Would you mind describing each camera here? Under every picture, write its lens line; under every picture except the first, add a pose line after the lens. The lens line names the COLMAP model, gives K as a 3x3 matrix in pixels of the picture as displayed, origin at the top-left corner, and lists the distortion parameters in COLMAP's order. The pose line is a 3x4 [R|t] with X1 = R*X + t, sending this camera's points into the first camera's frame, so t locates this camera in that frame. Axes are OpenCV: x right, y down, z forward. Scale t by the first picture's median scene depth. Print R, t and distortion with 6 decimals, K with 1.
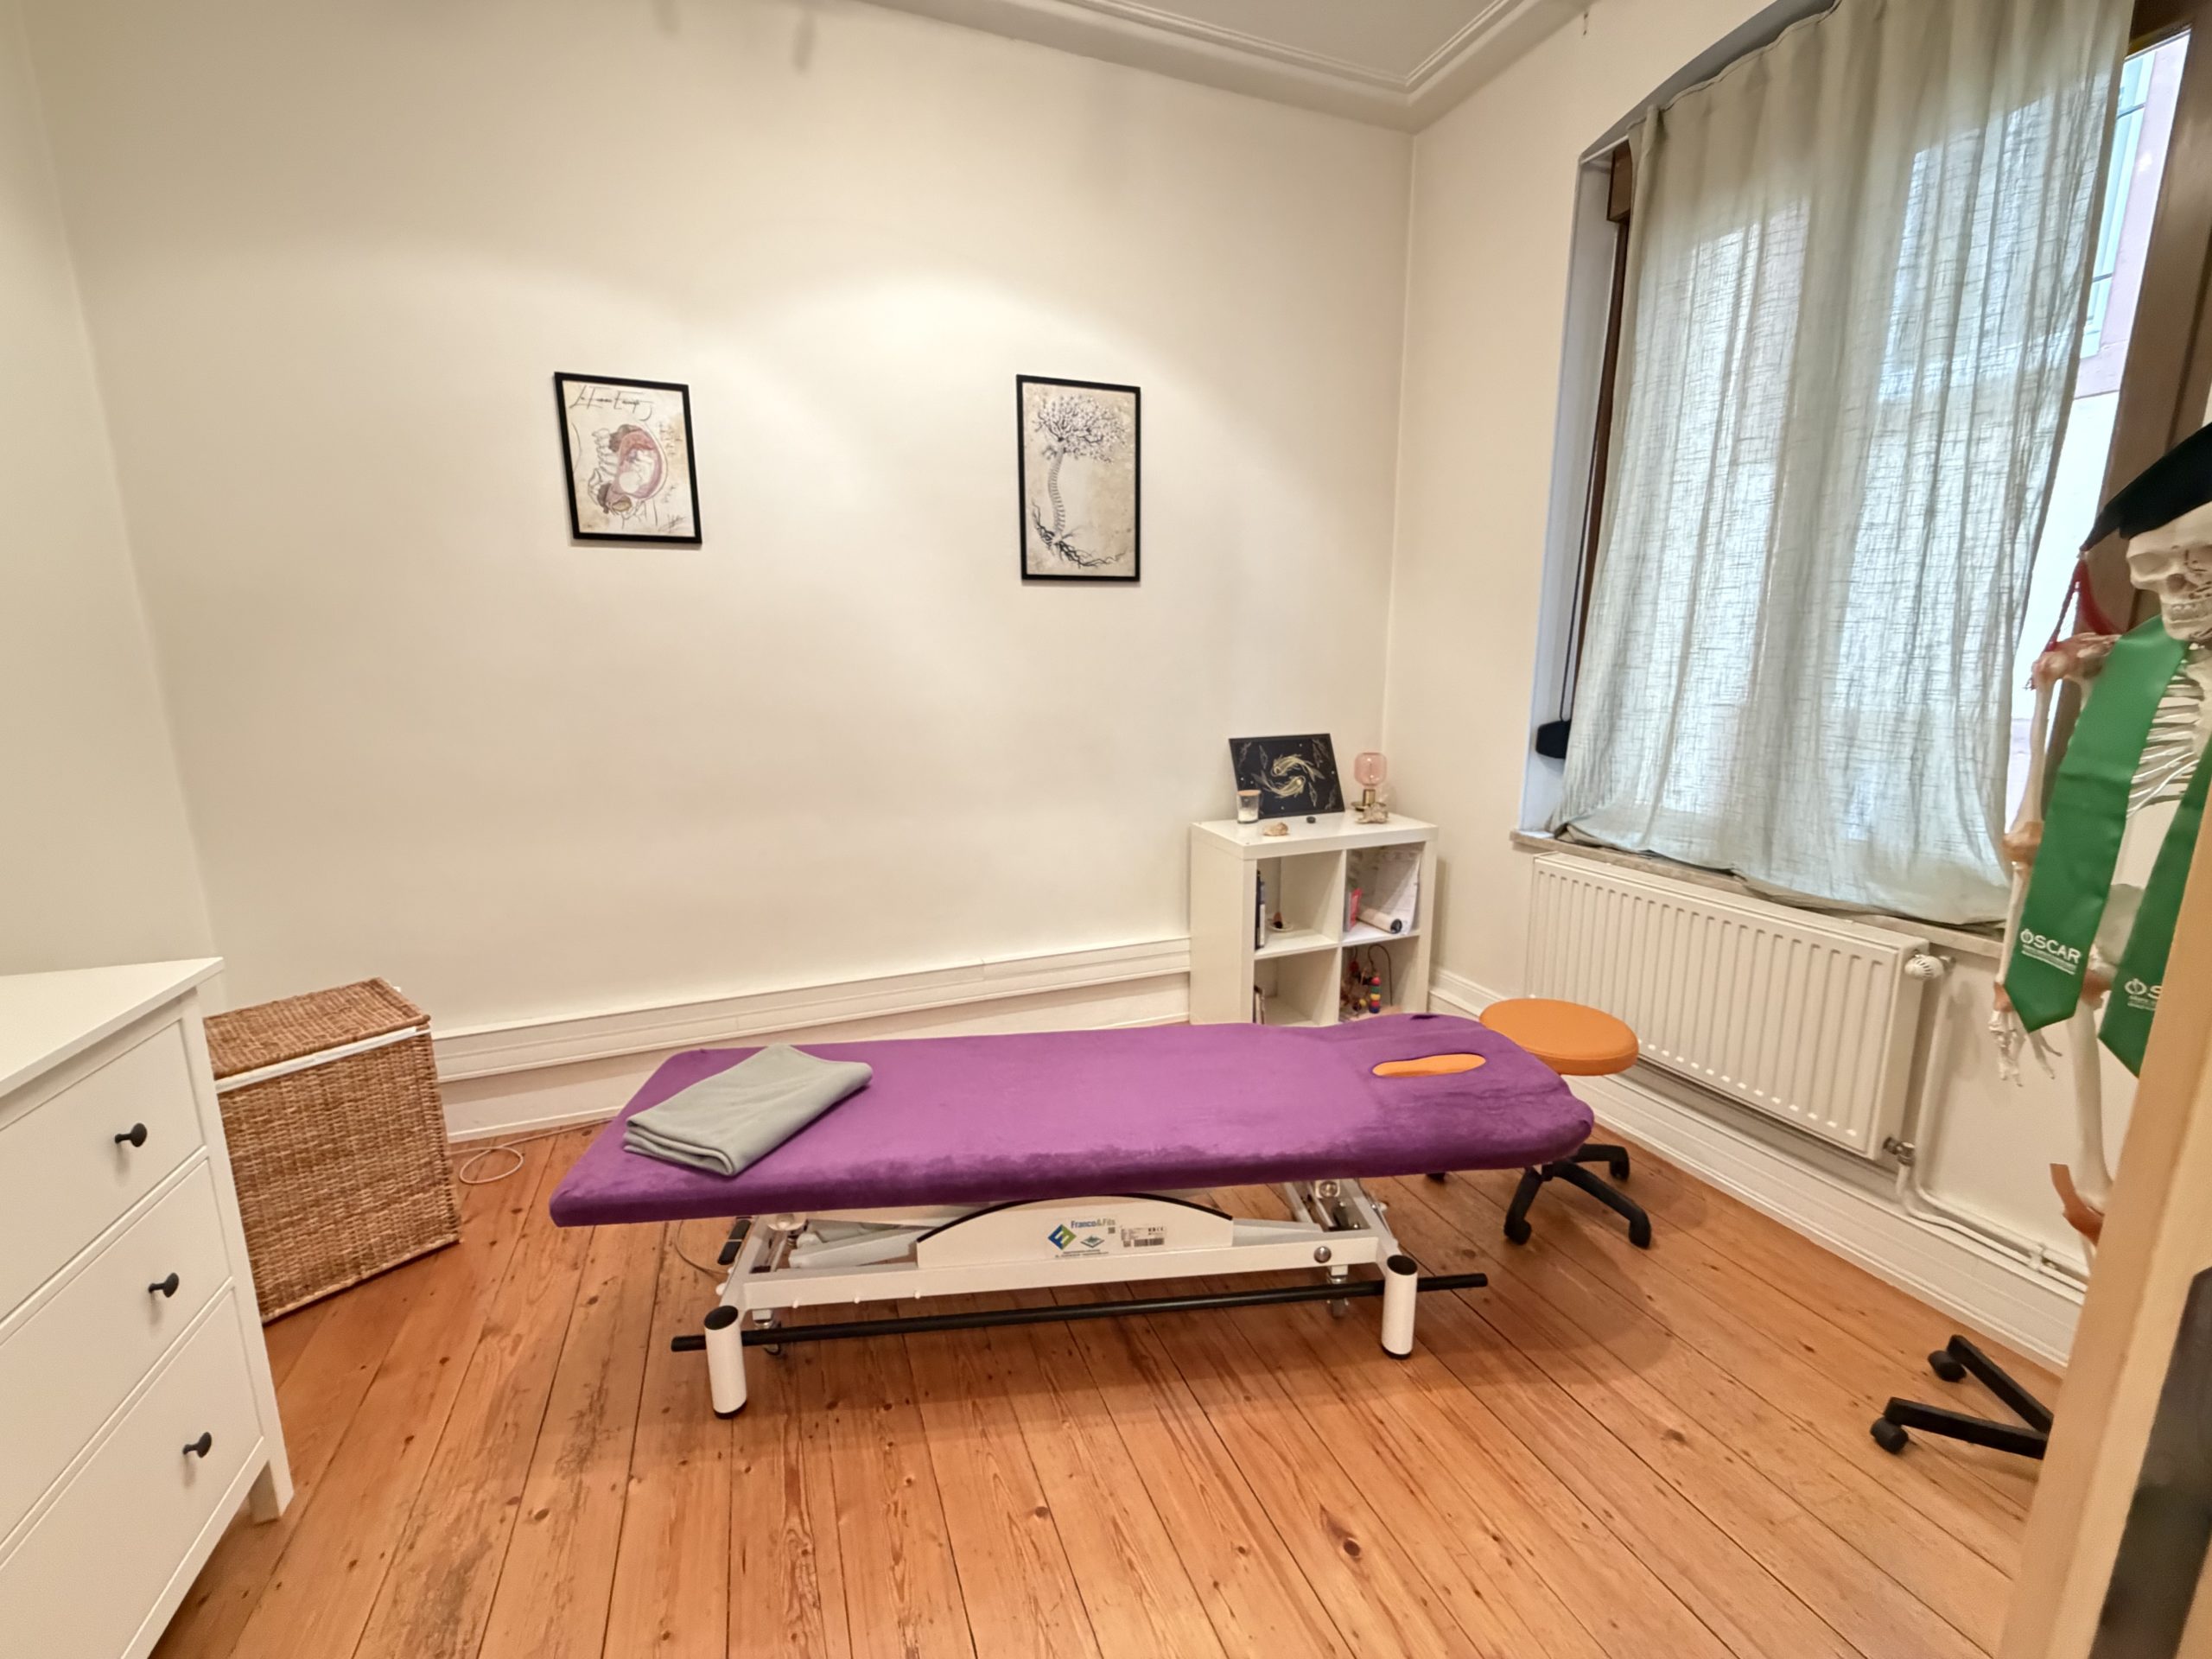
lens RADIAL K [[879.4, 0, 1106.6], [0, 879.4, 826.5], [0, 0, 1]] dist [0.000853, -0.000629]
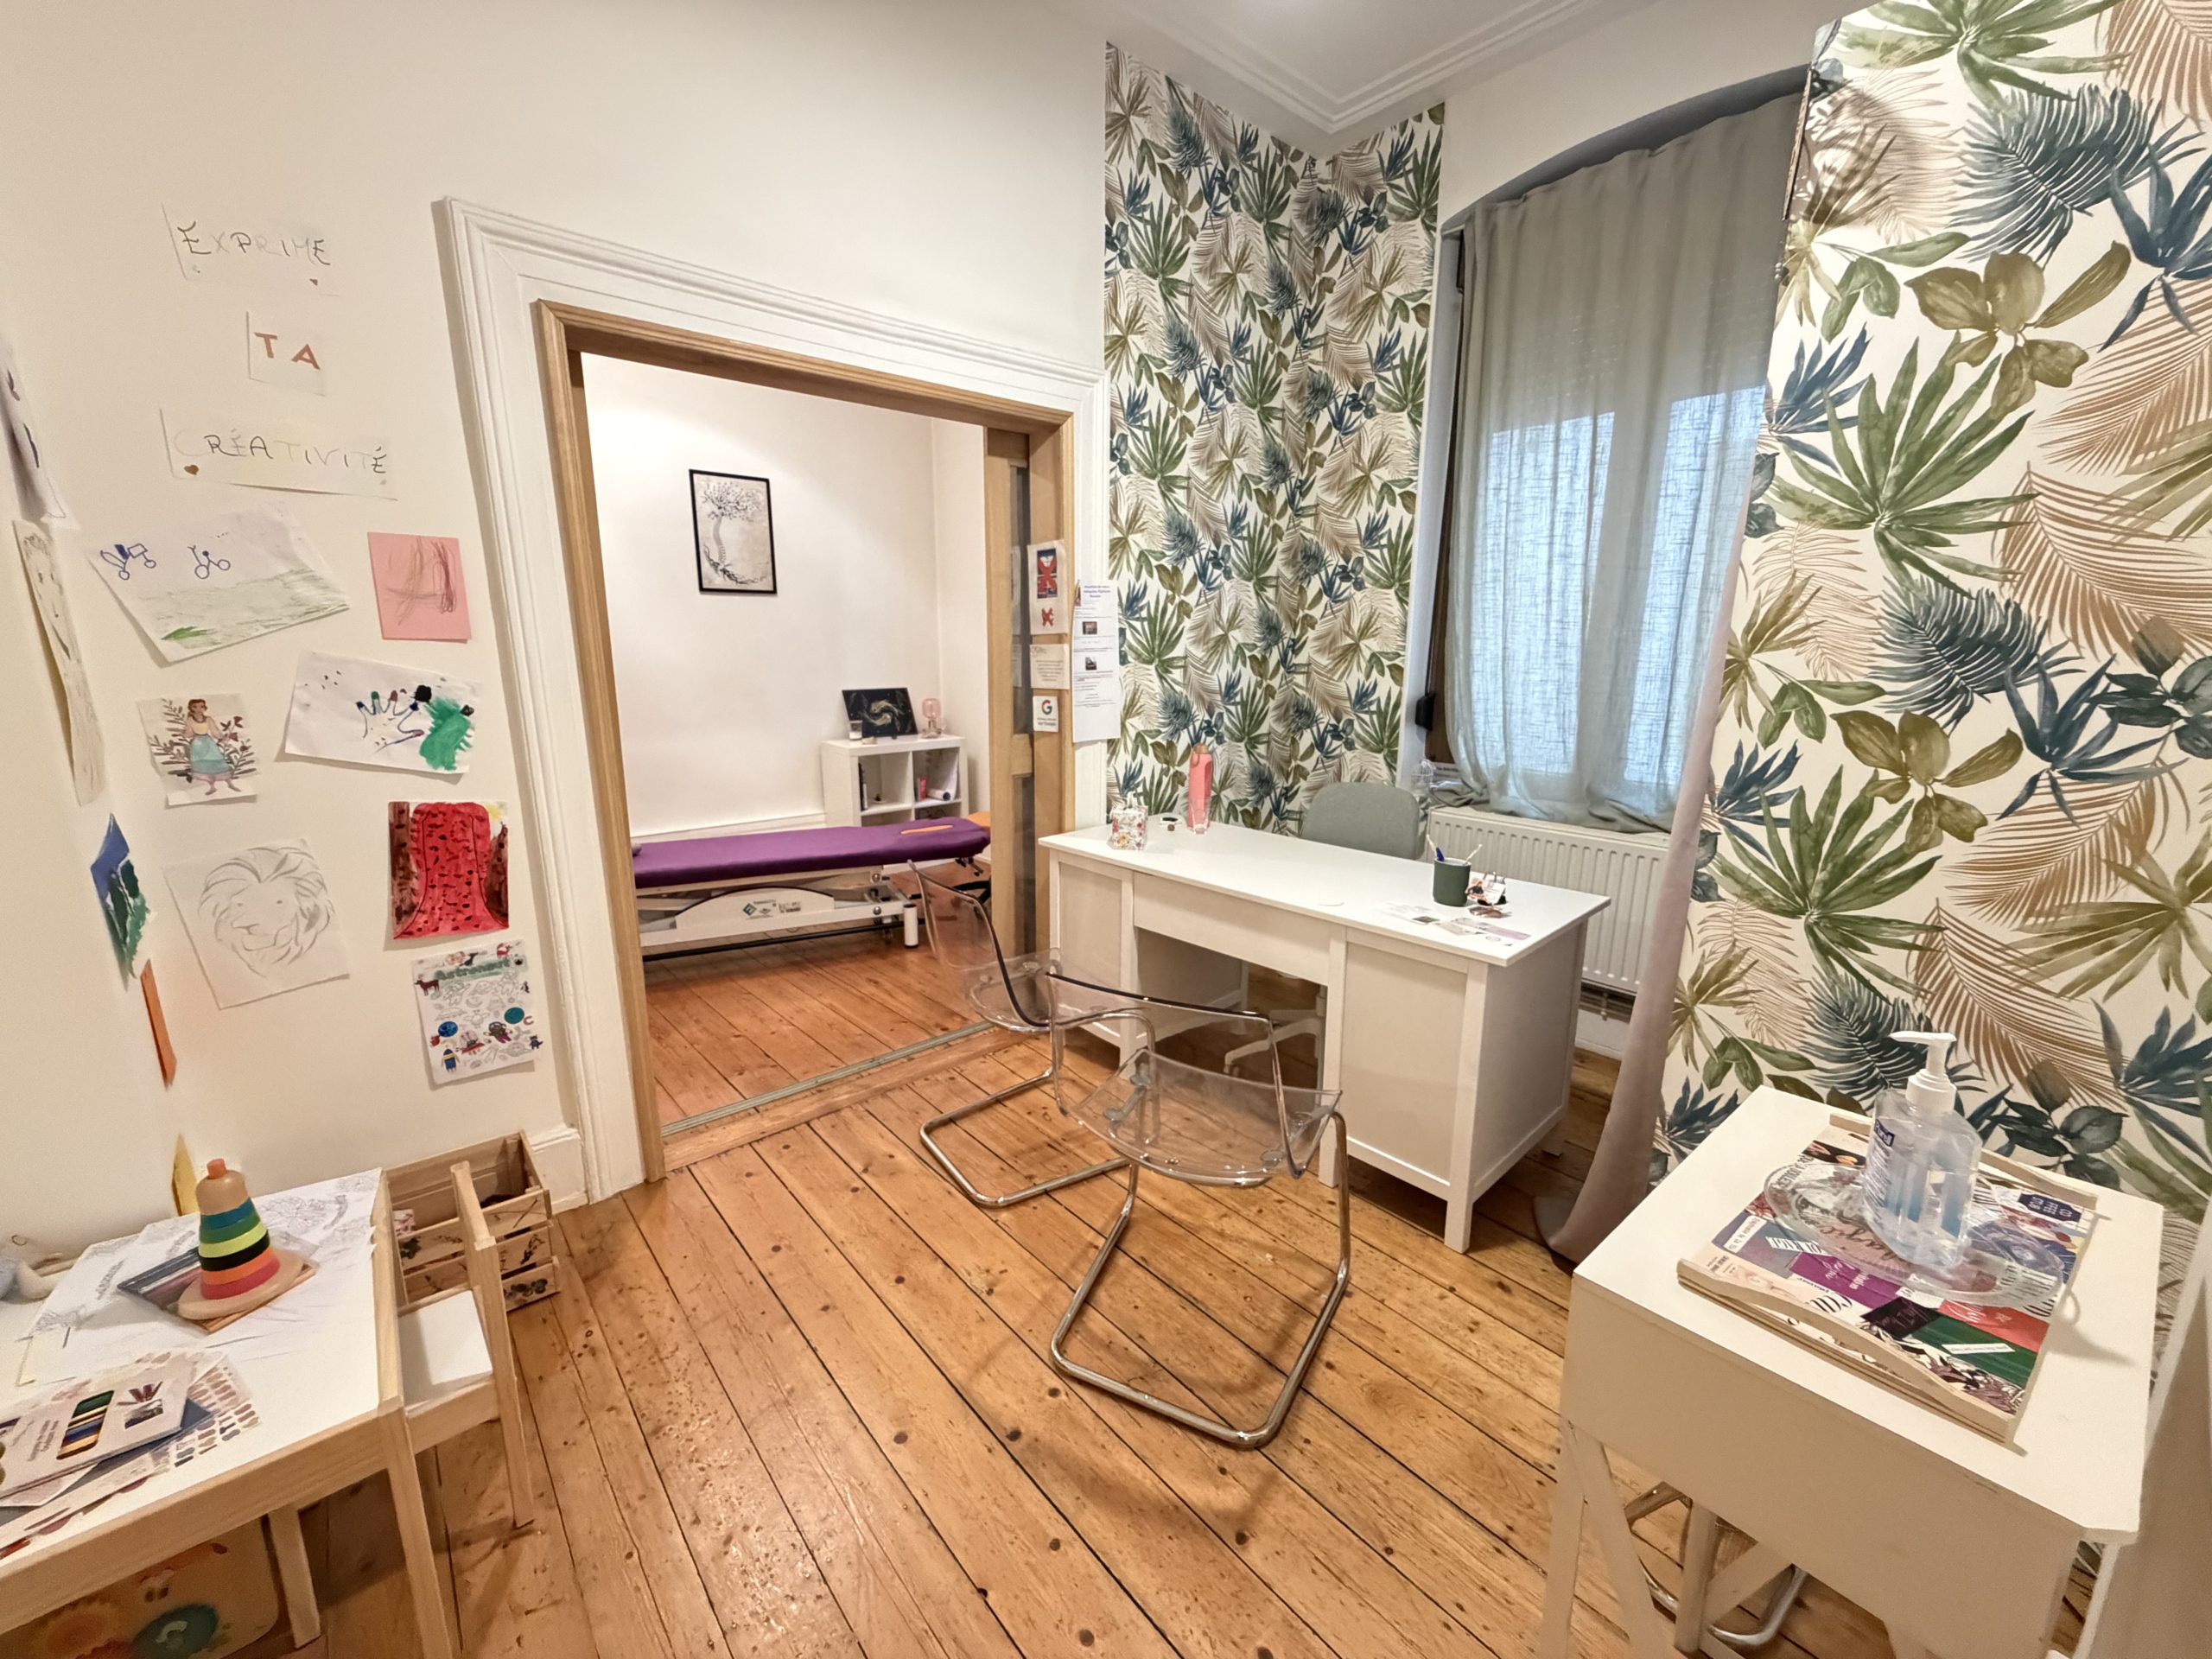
lens RADIAL K [[879.4, 0, 1106.1], [0, 879.4, 830.0], [0, 0, 1]] dist [0.000853, -0.000629]
pose [[0.936593, -0.059358, 0.345355, 0.020234], [0.053642, 0.998219, 0.026093, 0.156568], [-0.346289, -0.005913, 0.938109, -0.773420]]
